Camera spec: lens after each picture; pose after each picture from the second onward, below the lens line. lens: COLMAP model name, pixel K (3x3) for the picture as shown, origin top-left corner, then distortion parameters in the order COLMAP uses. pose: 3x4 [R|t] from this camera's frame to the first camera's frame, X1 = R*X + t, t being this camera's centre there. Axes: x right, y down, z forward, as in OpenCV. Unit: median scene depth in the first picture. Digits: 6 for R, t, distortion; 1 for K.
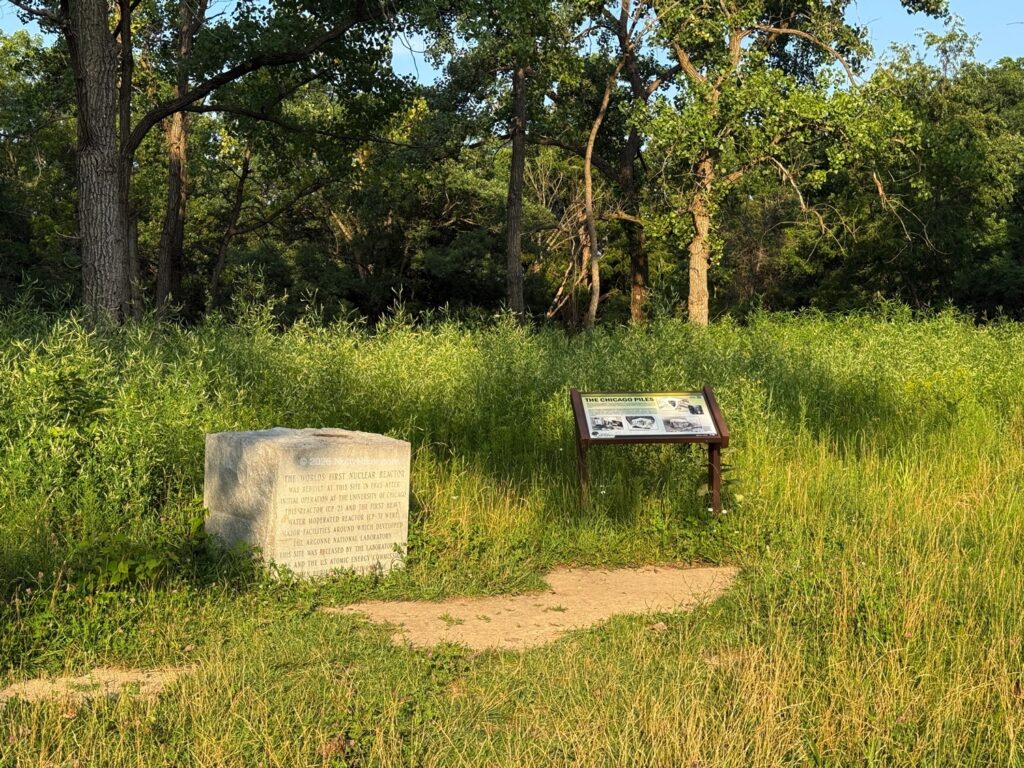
lens RADIAL K [[1430.3, 0, 511.6], [0, 1430.3, 383.8], [0, 0, 1]] dist [0.003493, 0.000000]
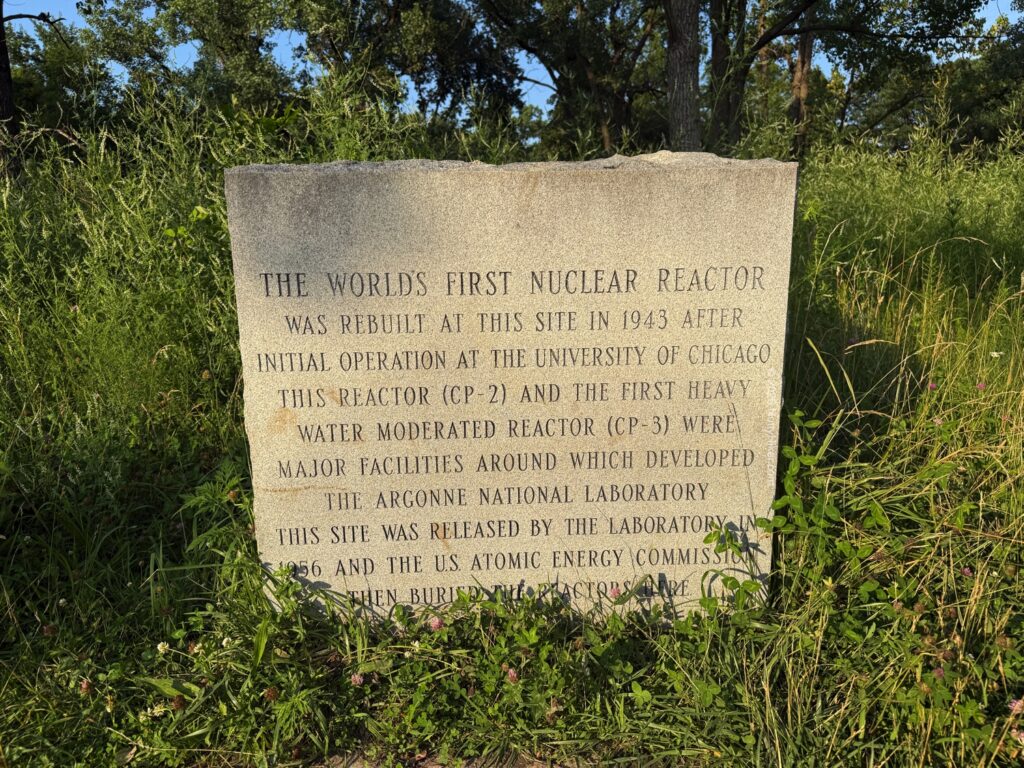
lens RADIAL K [[710.3, 0, 510.2], [0, 710.3, 382.3], [0, 0, 1]] dist [0.033440, 0.000863]
pose [[0.793380, 0.069877, -0.604703, -0.029641], [0.018645, 0.990134, 0.138878, 0.063439], [0.608441, -0.121458, 0.784249, 0.872532]]
